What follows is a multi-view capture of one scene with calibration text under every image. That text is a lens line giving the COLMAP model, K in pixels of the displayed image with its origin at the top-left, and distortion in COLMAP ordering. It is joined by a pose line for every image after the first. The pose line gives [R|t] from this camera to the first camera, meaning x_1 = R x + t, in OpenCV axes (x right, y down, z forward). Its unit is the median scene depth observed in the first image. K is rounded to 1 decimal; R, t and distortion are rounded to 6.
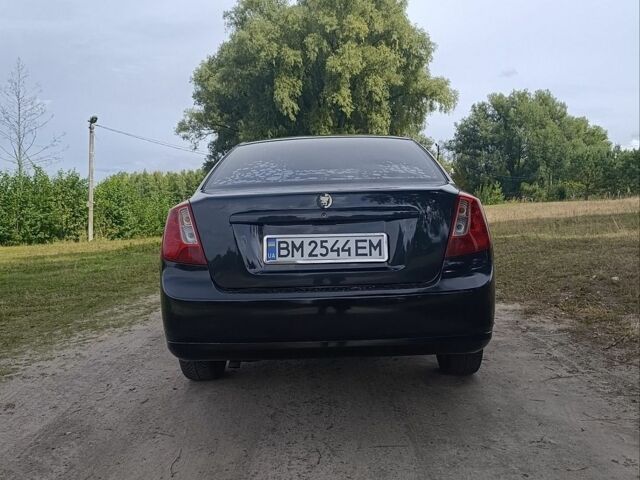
lens RADIAL K [[587.0, 0, 327.8], [0, 587.0, 238.9], [0, 0, 1]] dist [0.074014, -0.155113]
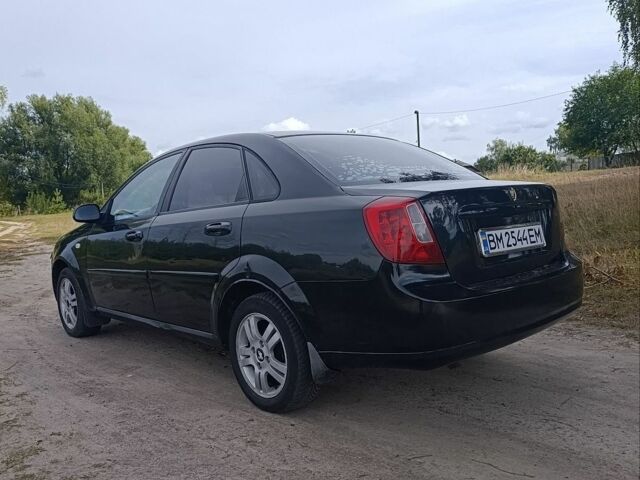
lens RADIAL K [[587.0, 0, 327.8], [0, 587.0, 238.9], [0, 0, 1]] dist [0.074014, -0.155113]
pose [[0.727936, -0.057553, 0.683226, -0.089890], [0.067014, 0.997672, 0.012641, -0.001781], [-0.682363, 0.036584, 0.730098, 0.040030]]
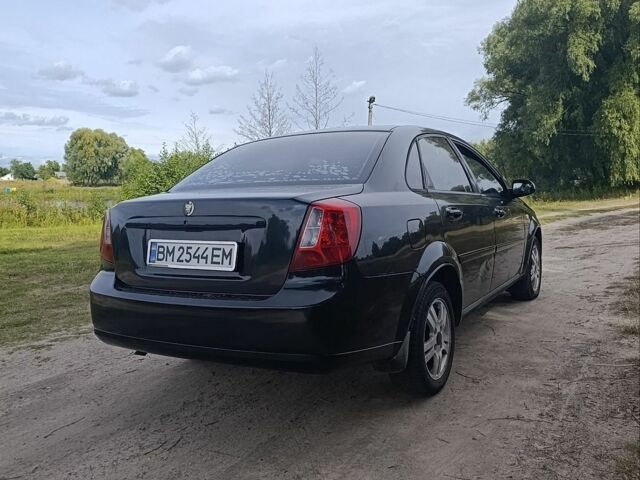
lens RADIAL K [[585.7, 0, 319.6], [0, 585.7, 249.2], [0, 0, 1]] dist [0.003504, -0.003541]
pose [[0.865671, 0.047665, -0.498339, 0.063807], [-0.013276, 0.997293, 0.072326, -0.006384], [0.500437, -0.055995, 0.863960, 0.020489]]
